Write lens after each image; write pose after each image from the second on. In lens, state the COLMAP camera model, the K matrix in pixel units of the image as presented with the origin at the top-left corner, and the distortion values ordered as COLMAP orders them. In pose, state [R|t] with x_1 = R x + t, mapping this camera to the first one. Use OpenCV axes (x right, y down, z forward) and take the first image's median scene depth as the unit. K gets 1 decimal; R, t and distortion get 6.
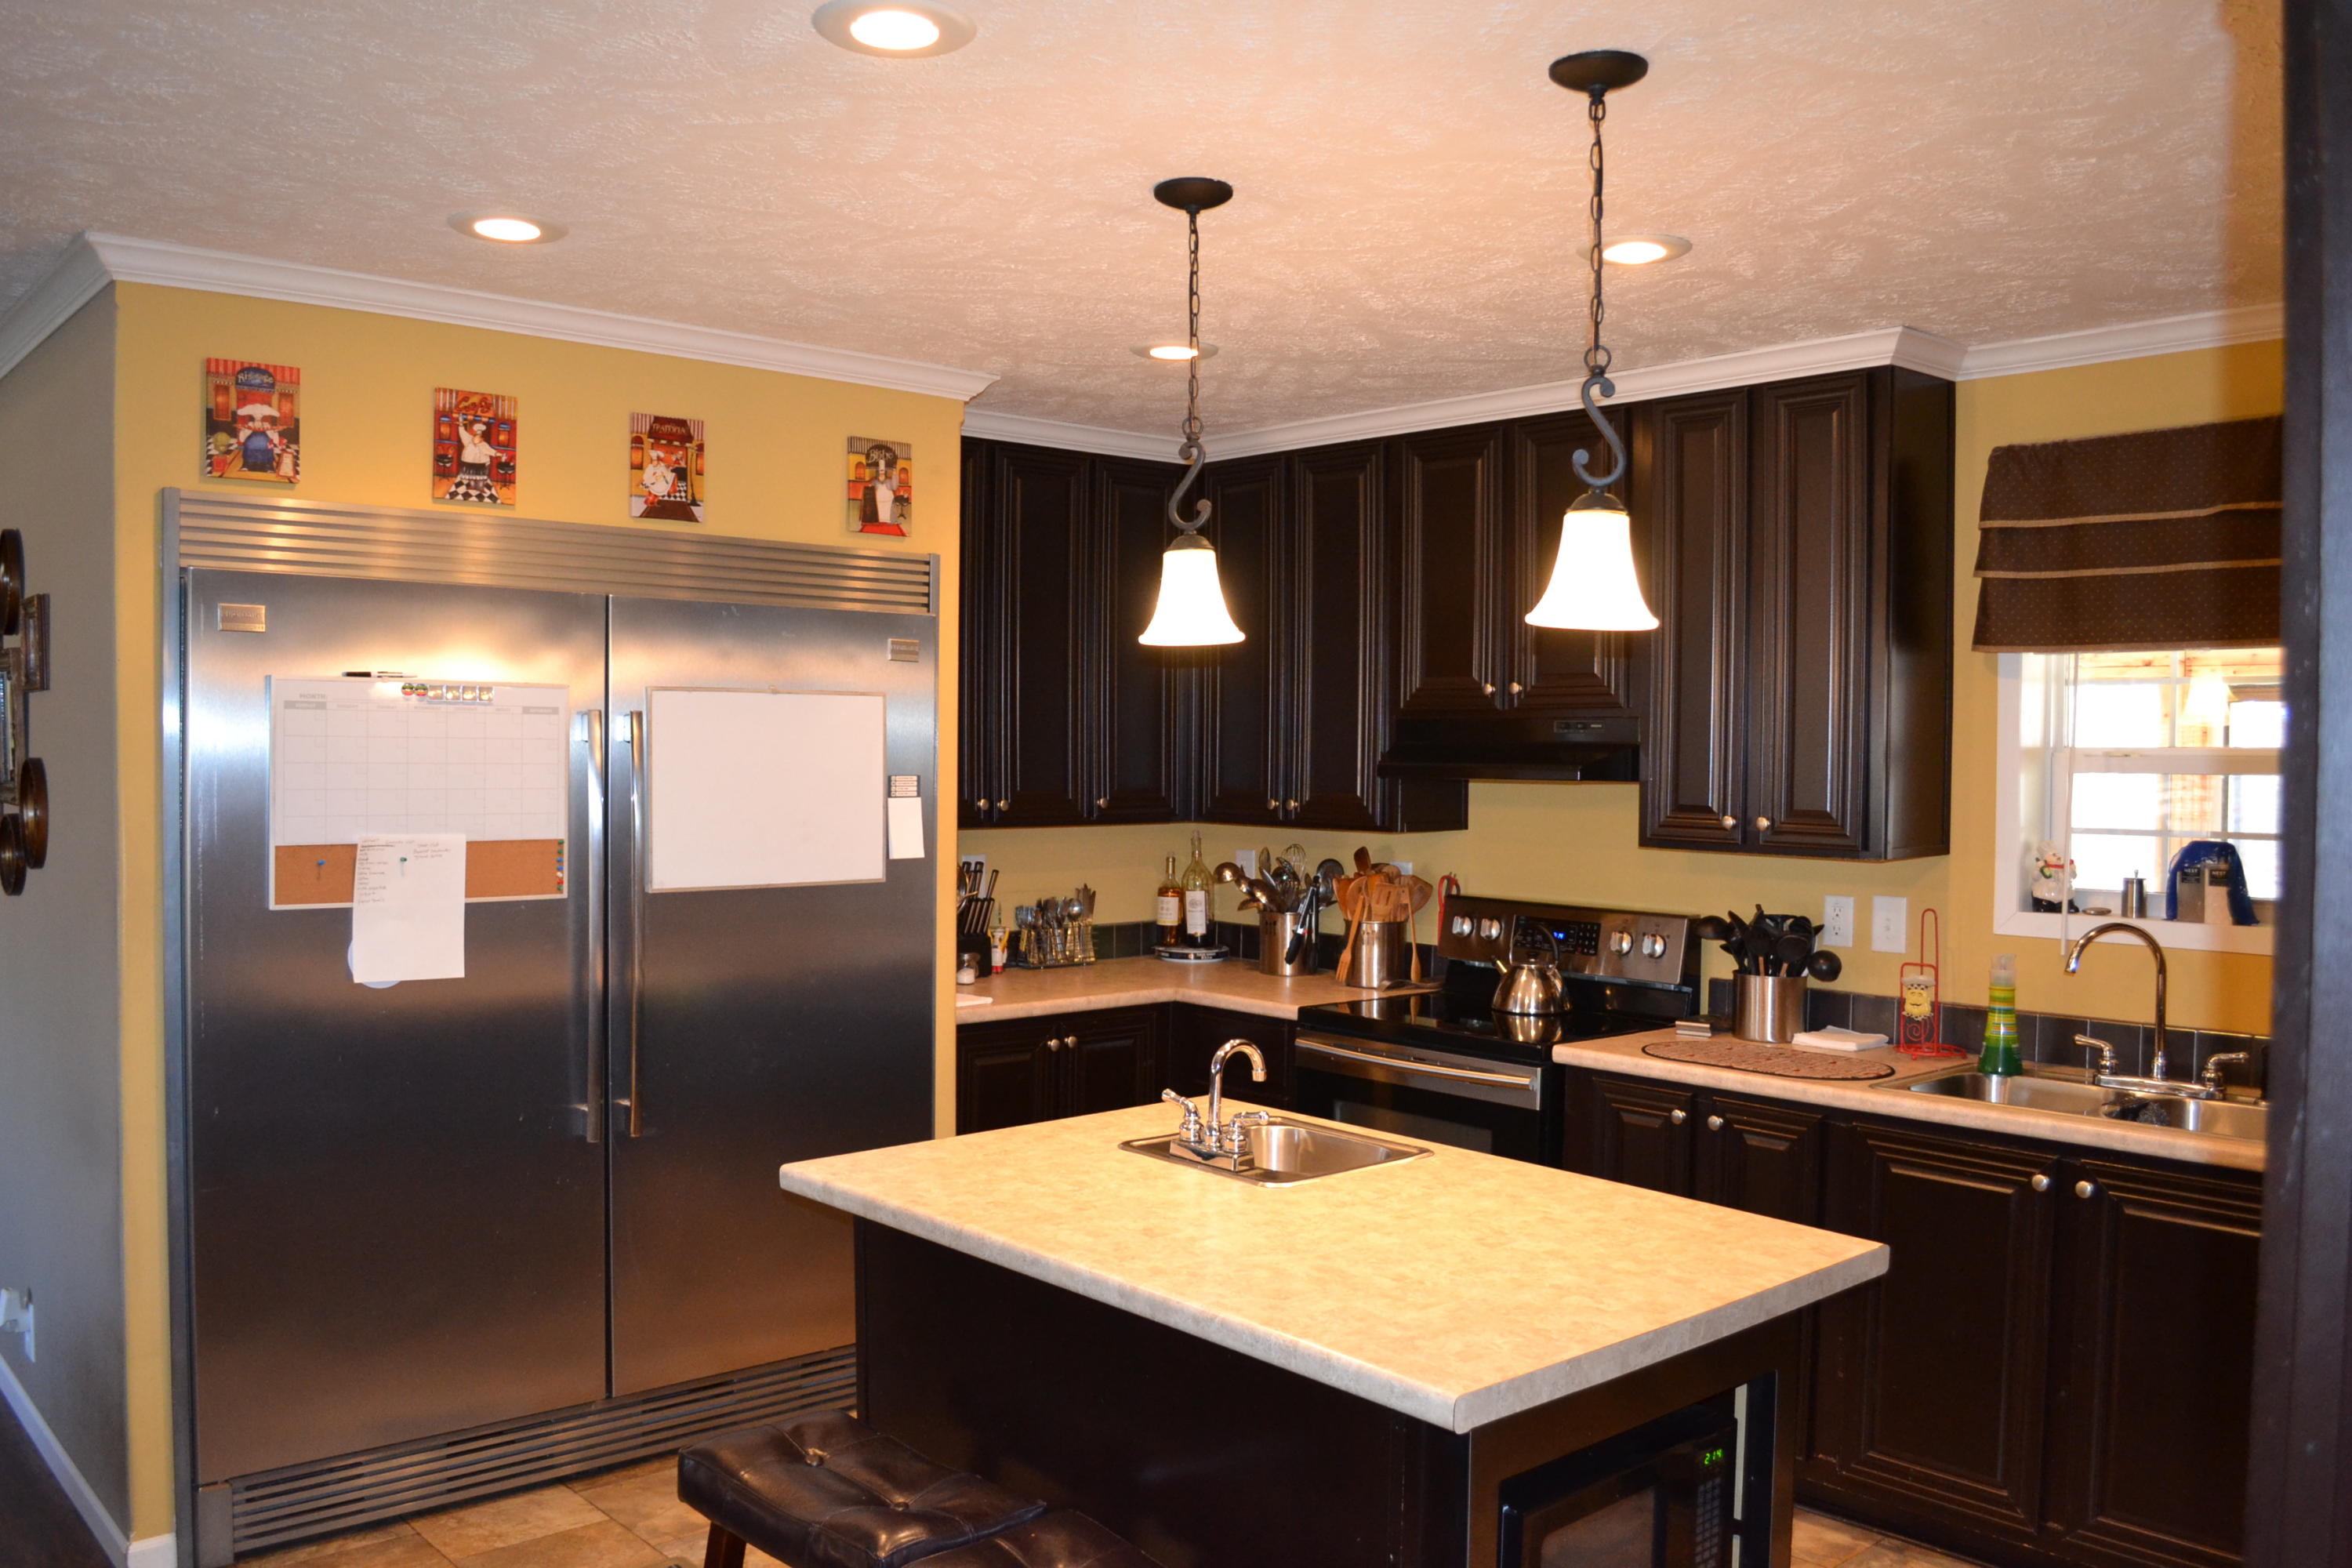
lens RADIAL K [[1870.2, 0, 1145.5], [0, 1870.2, 798.1], [0, 0, 1]] dist [-0.085234, 0.013362]
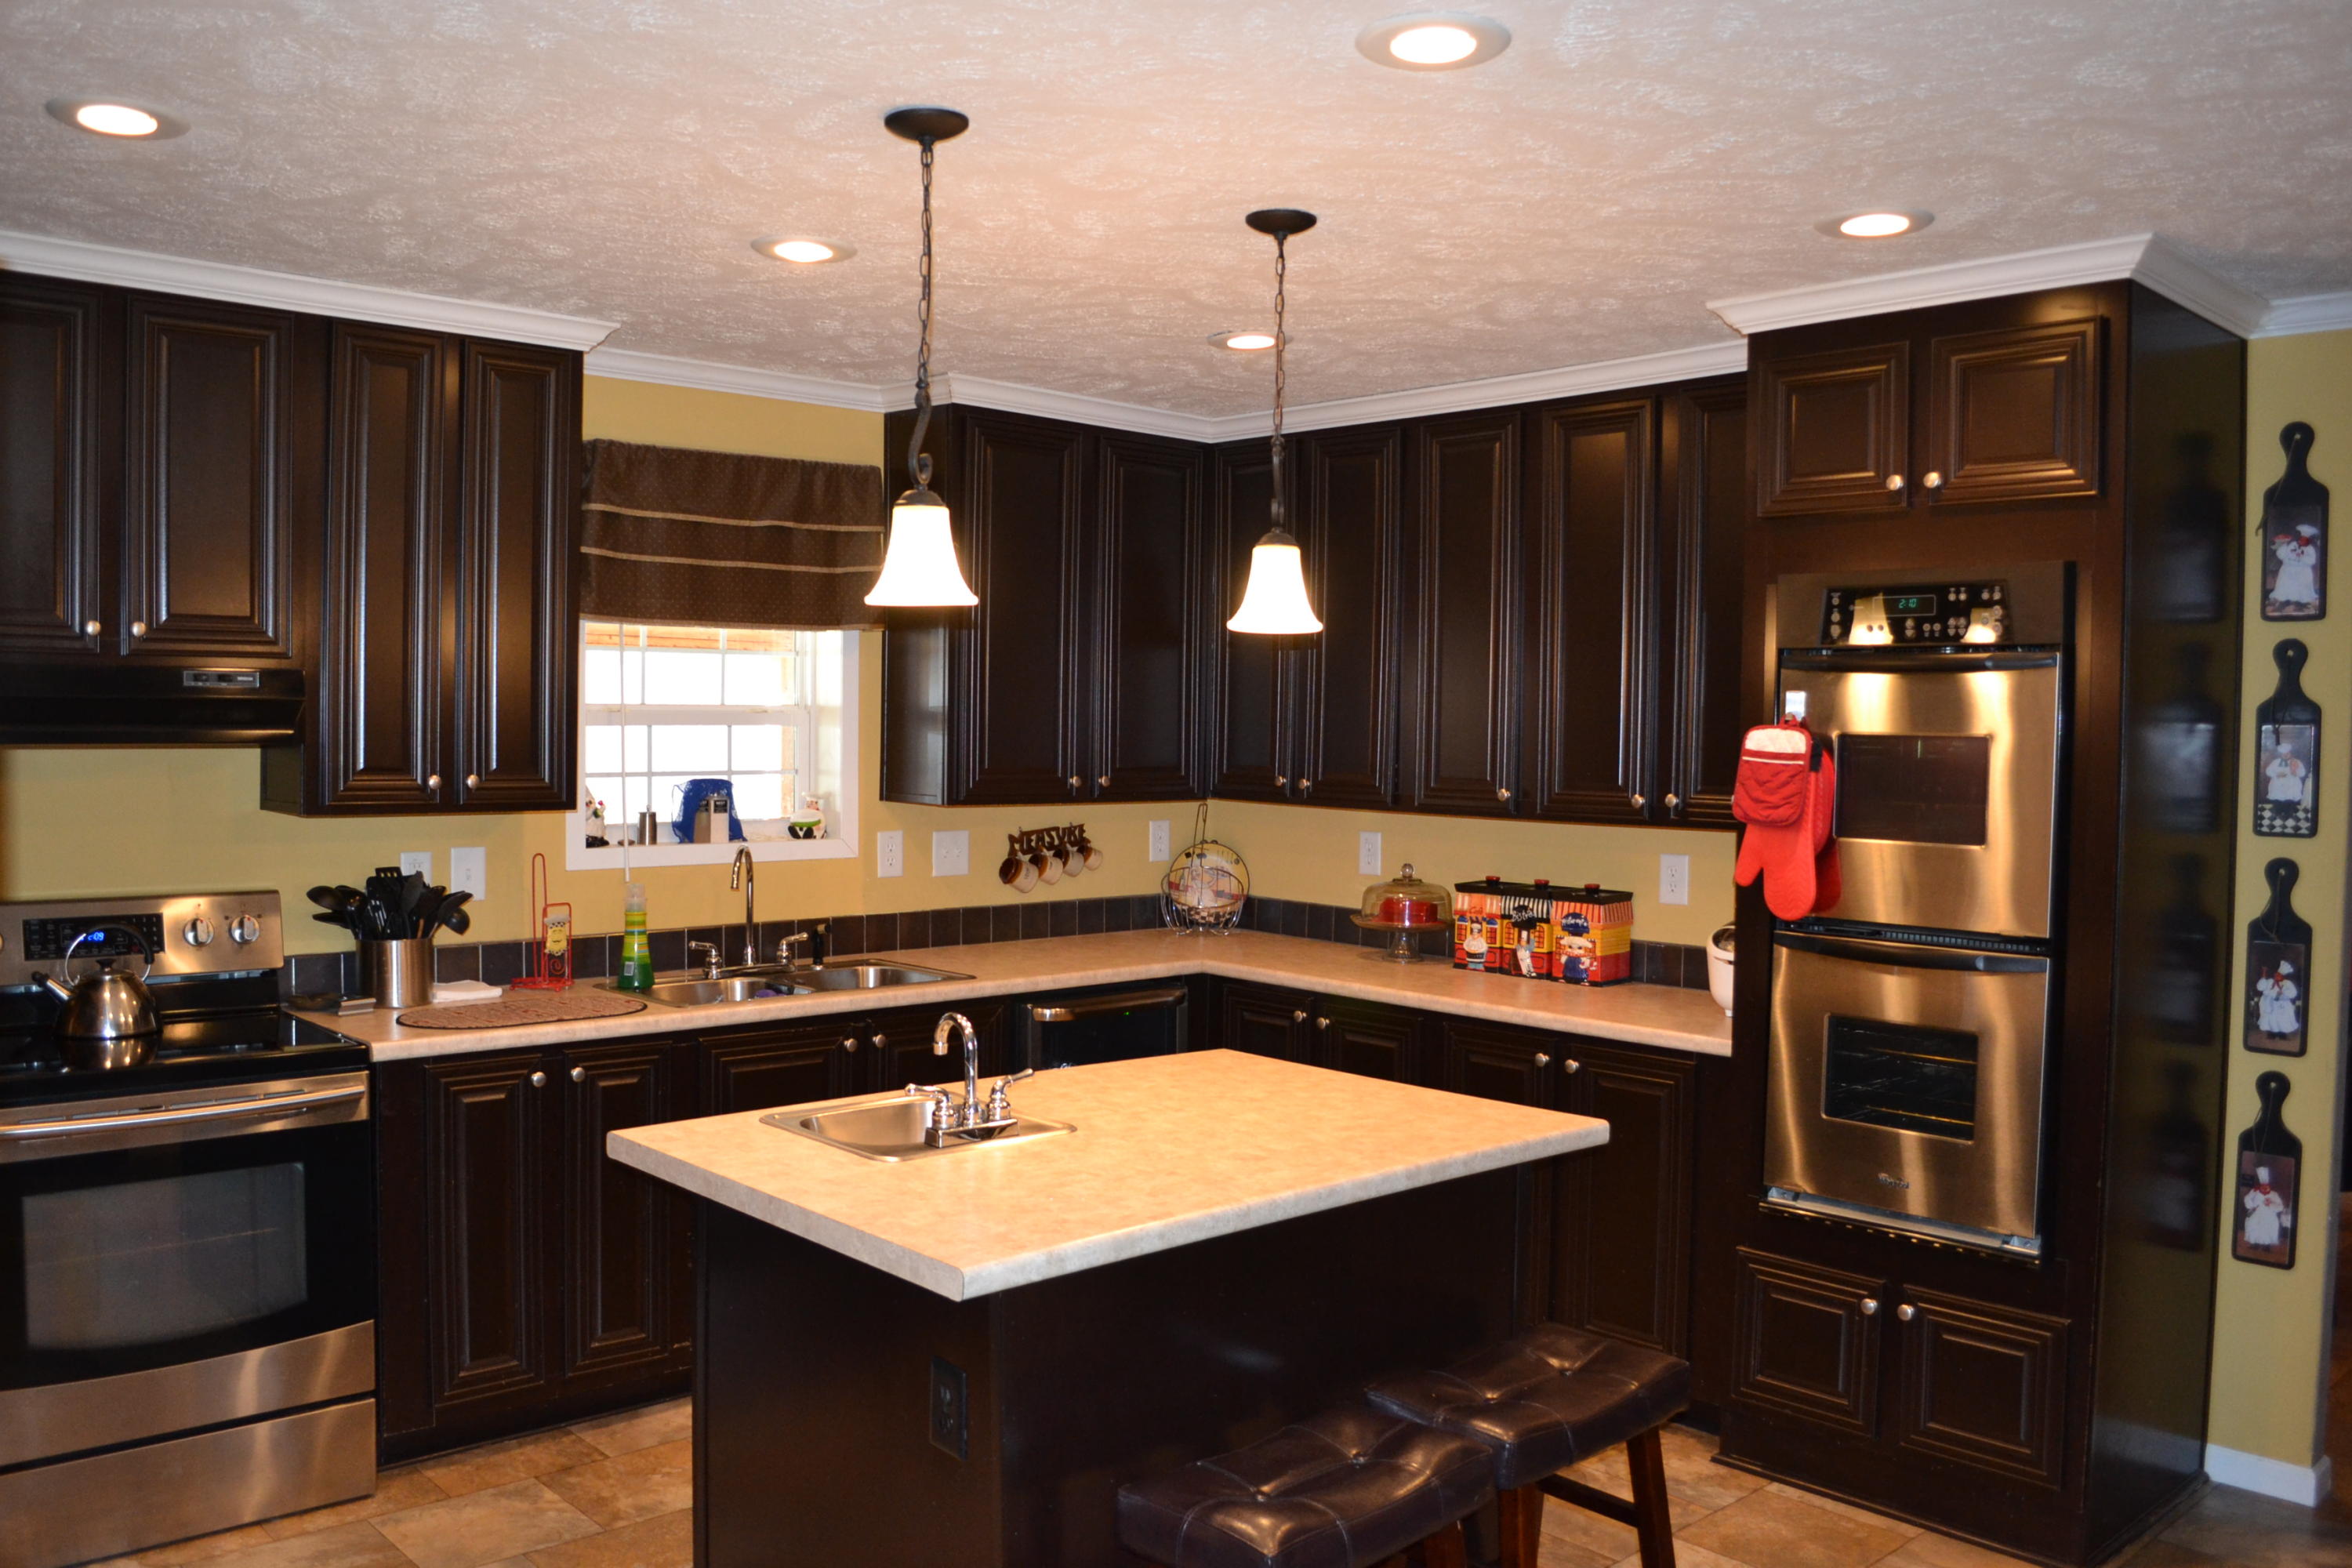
lens RADIAL K [[1870.2, 0, 1130.9], [0, 1870.2, 809.4], [0, 0, 1]] dist [-0.085234, 0.013362]
pose [[-0.007194, -0.057417, 0.998324, -0.708769], [0.015002, 0.998232, 0.057520, -0.024860], [-0.999862, 0.015391, -0.006320, 0.699516]]
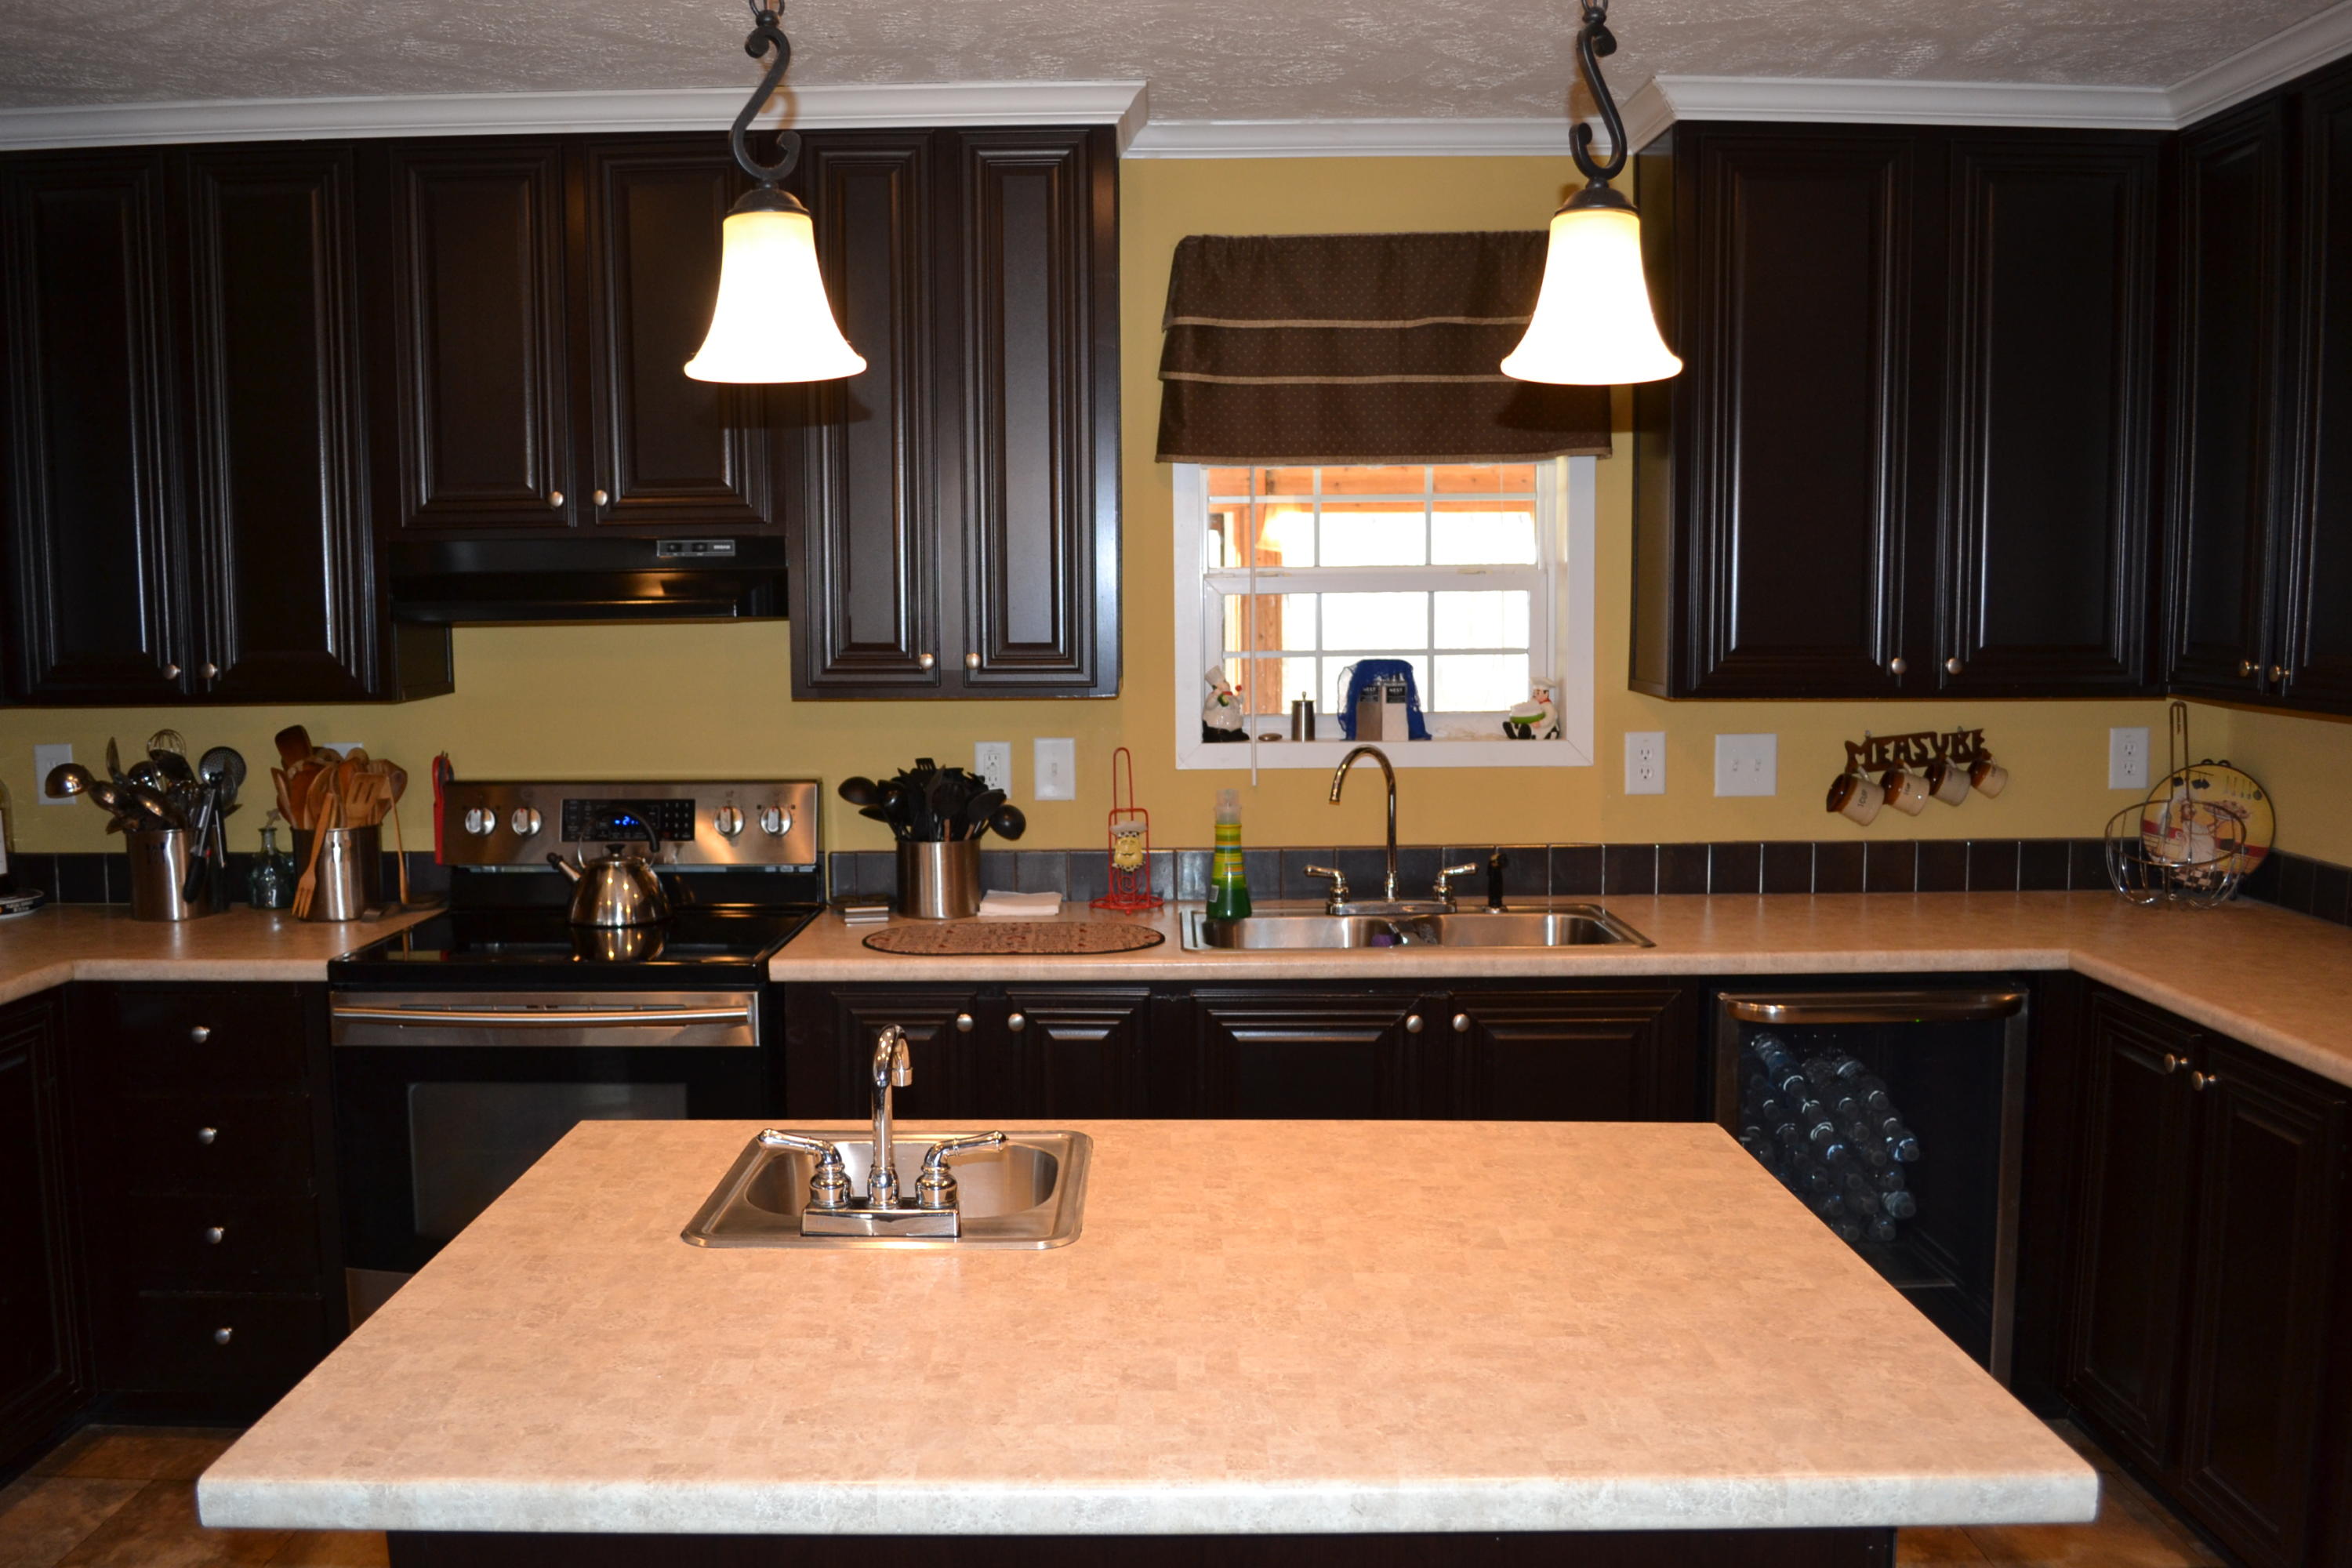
lens RADIAL K [[1870.2, 0, 1163.4], [0, 1870.2, 798.9], [0, 0, 1]] dist [-0.085234, 0.013362]
pose [[0.662507, -0.094624, 0.743055, -0.261554], [0.035821, 0.994856, 0.094751, -0.001242], [-0.748199, -0.036156, 0.662489, 0.398732]]
